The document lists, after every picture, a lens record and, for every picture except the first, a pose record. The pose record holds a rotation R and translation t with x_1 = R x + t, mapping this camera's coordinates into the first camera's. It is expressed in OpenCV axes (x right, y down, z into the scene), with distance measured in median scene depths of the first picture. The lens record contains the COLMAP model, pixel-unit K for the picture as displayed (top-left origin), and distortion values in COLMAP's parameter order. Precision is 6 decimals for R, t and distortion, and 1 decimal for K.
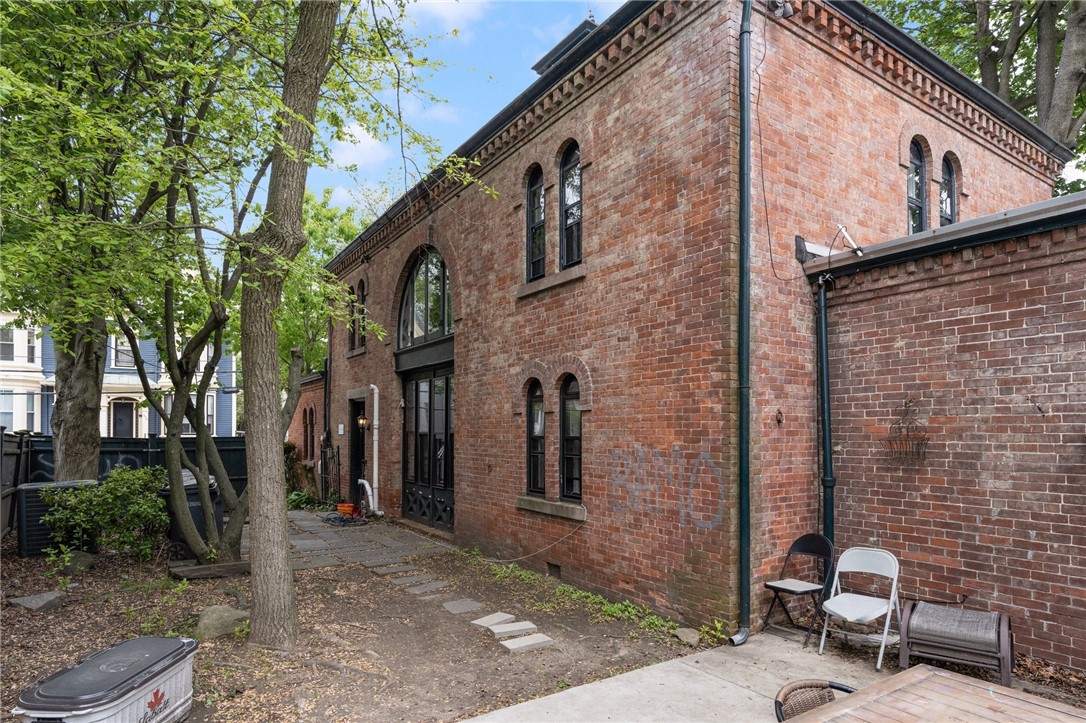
lens RADIAL K [[621.7, 0, 542.2], [0, 621.7, 428.1], [0, 0, 1]] dist [-0.002875, -0.000623]
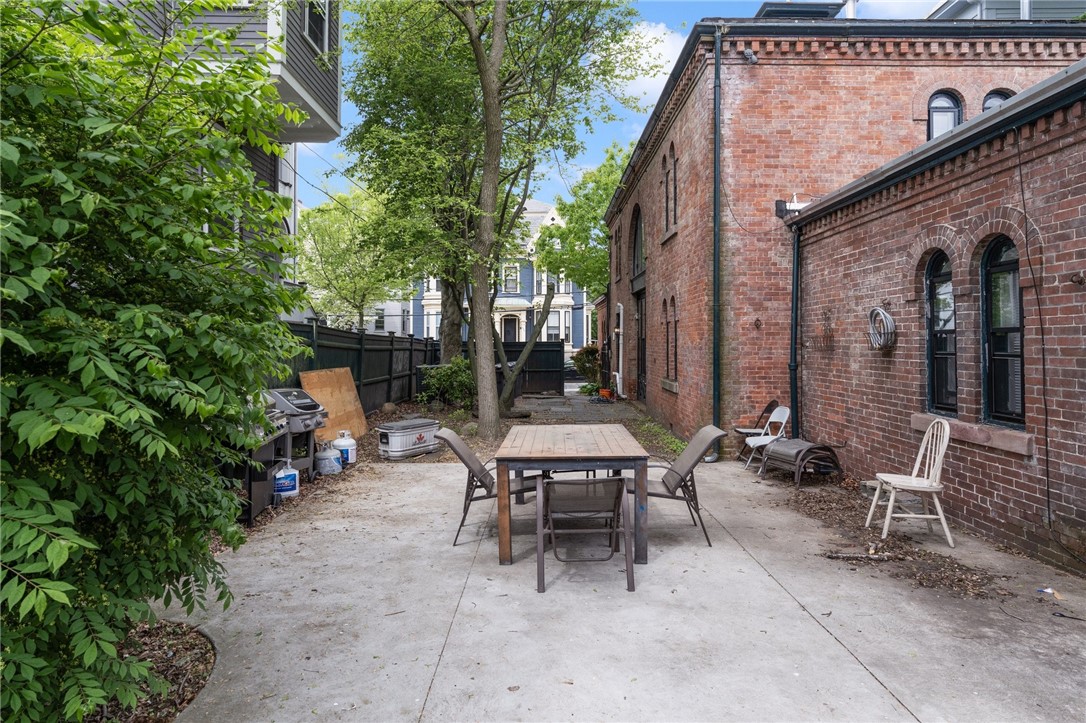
lens RADIAL K [[631.9, 0, 544.6], [0, 631.9, 337.8], [0, 0, 1]] dist [-0.021428, -0.000297]
pose [[0.835452, -0.003960, -0.549549, 0.768979], [0.004068, 0.999991, -0.001022, 0.016857], [0.549548, -0.001382, 0.835461, -0.557104]]
